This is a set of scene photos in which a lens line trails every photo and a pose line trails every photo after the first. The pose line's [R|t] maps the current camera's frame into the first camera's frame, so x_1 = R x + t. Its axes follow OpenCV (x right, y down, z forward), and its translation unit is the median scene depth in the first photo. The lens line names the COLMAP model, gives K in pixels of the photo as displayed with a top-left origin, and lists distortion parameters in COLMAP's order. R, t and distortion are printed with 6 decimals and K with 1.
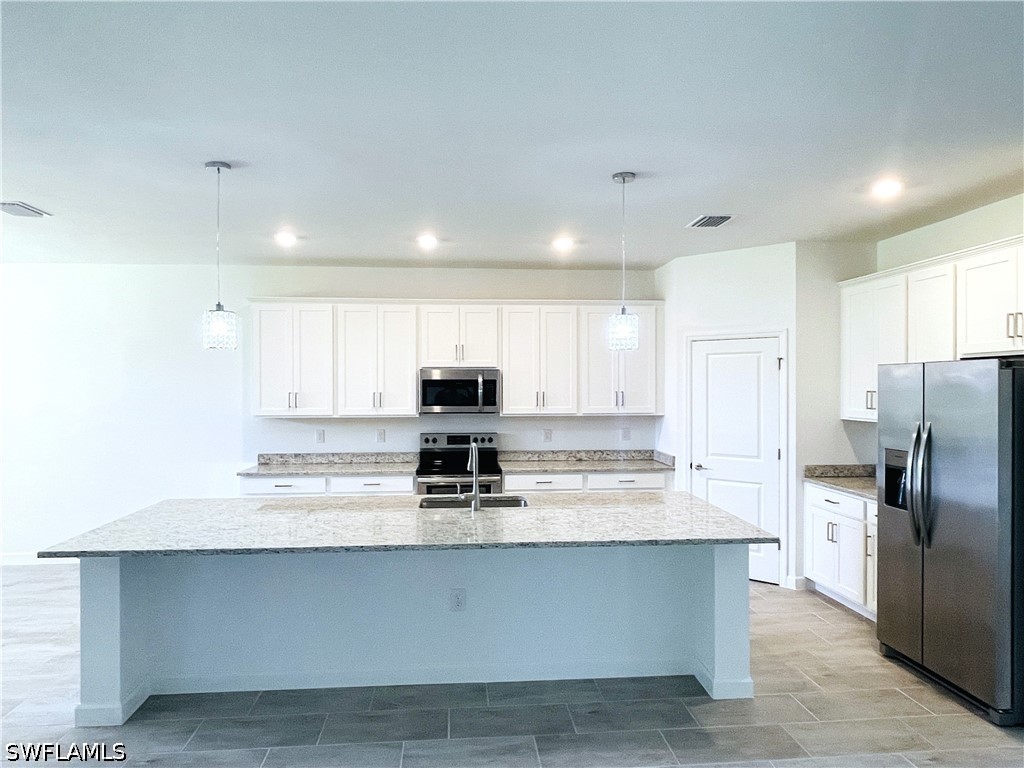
lens RADIAL K [[674.6, 0, 512.1], [0, 674.6, 390.2], [0, 0, 1]] dist [-0.005360, -0.002150]
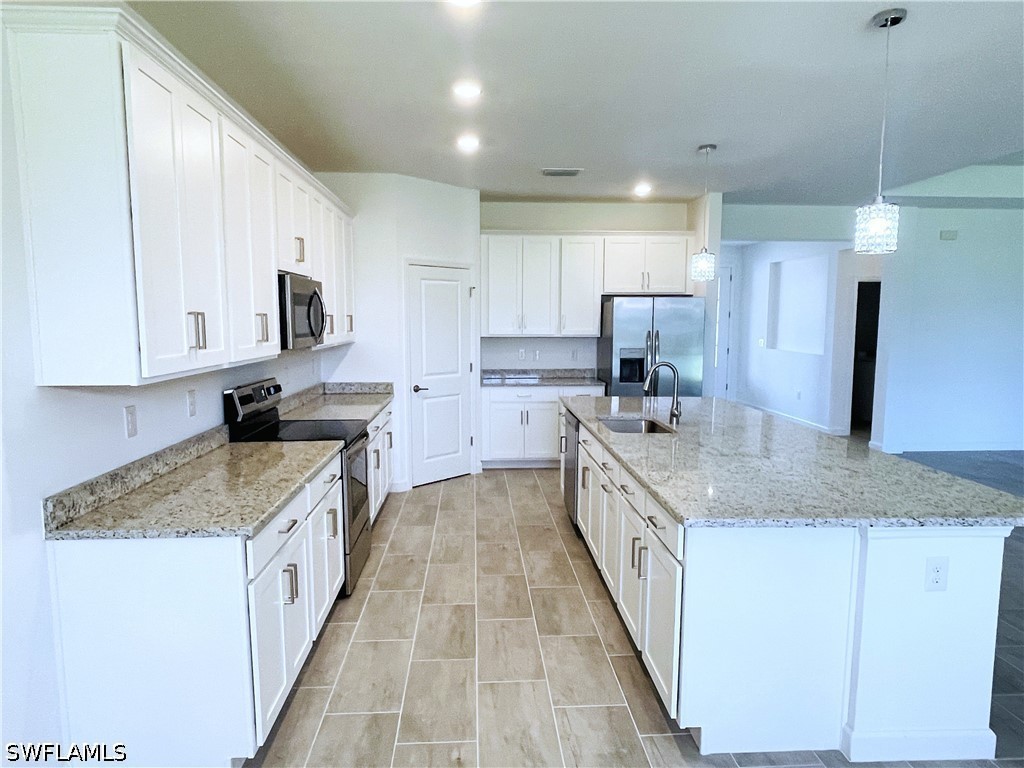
lens RADIAL K [[674.6, 0, 512.1], [0, 674.6, 390.2], [0, 0, 1]] dist [-0.005360, -0.002150]
pose [[0.042639, -0.107242, 0.993318, -0.849899], [0.008190, 0.994227, 0.106989, 0.006990], [-0.999057, 0.003574, 0.043272, 0.920359]]
